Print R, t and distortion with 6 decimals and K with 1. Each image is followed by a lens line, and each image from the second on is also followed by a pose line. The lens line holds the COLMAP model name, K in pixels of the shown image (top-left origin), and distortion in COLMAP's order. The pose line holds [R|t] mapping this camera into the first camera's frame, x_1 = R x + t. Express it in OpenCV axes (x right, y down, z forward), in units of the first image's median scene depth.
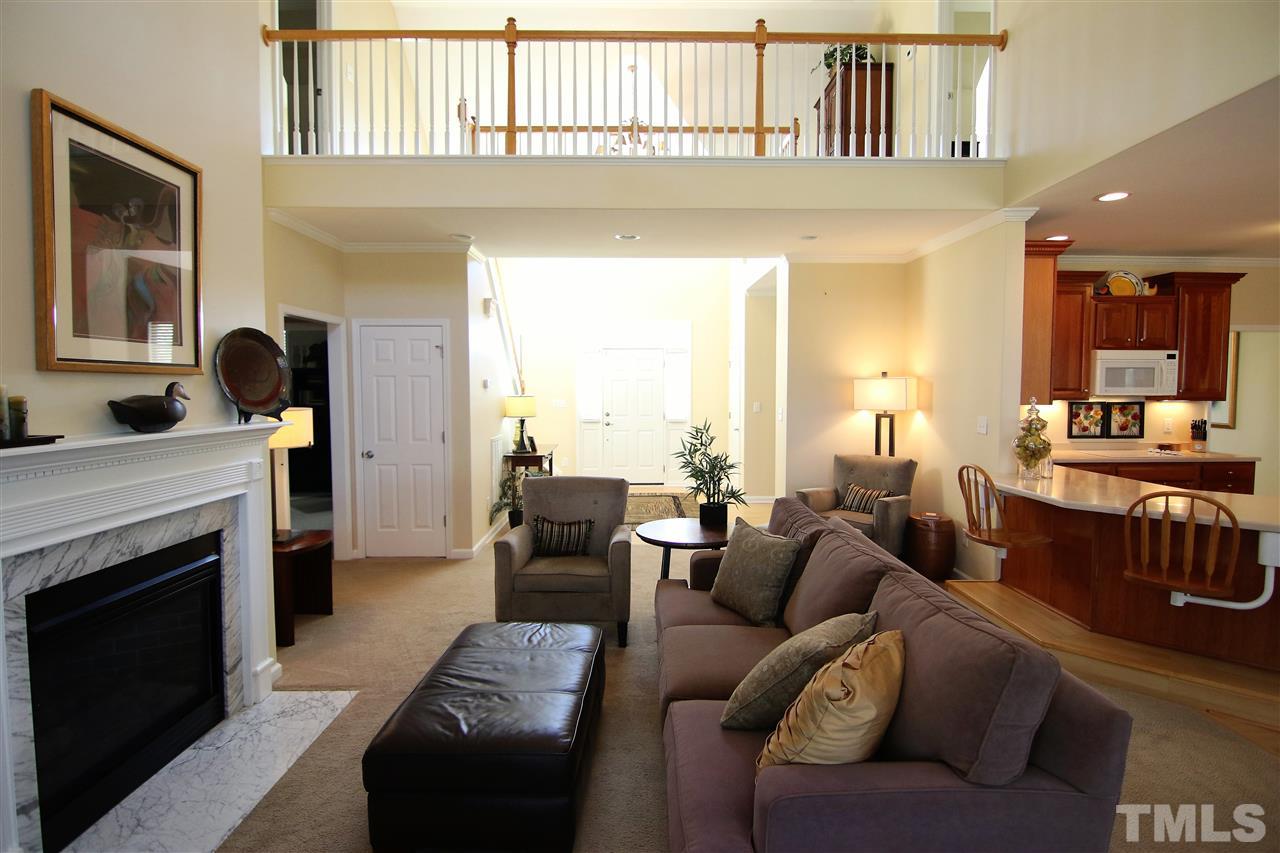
lens RADIAL K [[650.0, 0, 637.1], [0, 650.0, 421.3], [0, 0, 1]] dist [-0.004241, -0.010350]
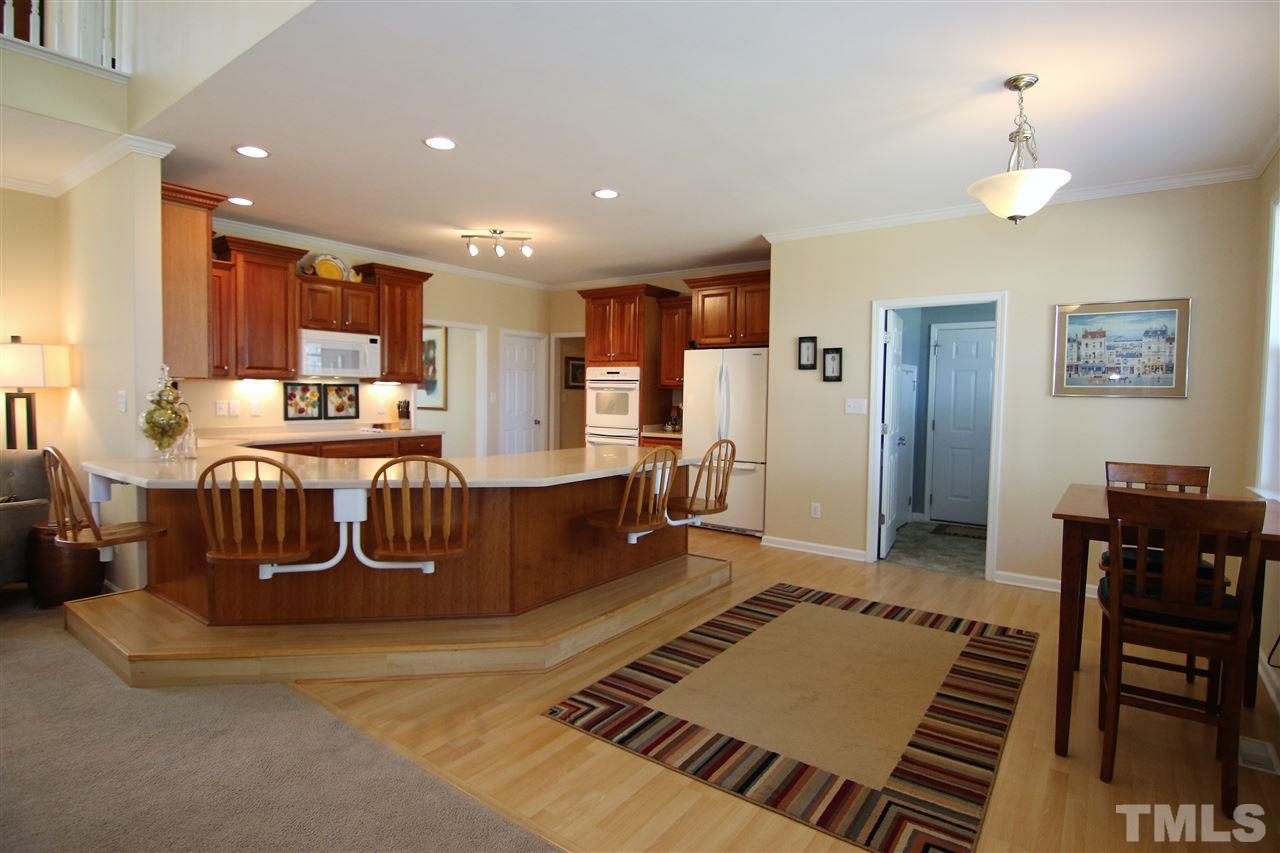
lens RADIAL K [[650.0, 0, 637.1], [0, 650.0, 421.3], [0, 0, 1]] dist [-0.004241, -0.010350]
pose [[0.602449, -0.026387, 0.797721, 0.226720], [0.028649, 0.999524, 0.011426, 0.033568], [-0.797643, 0.015970, 0.602918, -0.001040]]
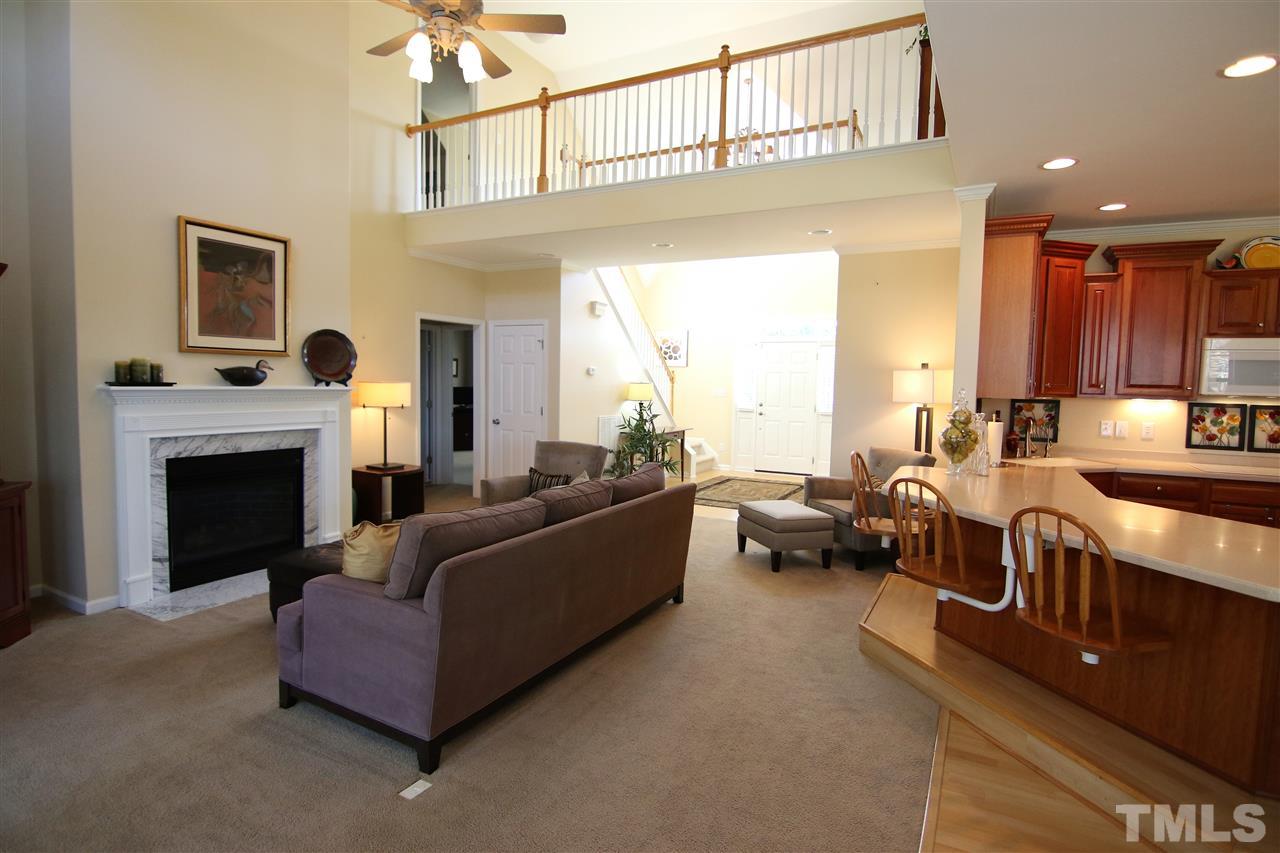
lens RADIAL K [[650.0, 0, 637.1], [0, 650.0, 421.3], [0, 0, 1]] dist [-0.004241, -0.010350]
pose [[0.875221, 0.050370, -0.481094, 0.482827], [-0.048023, 0.998698, 0.017198, 0.013231], [0.481334, 0.008051, 0.876500, -0.039969]]
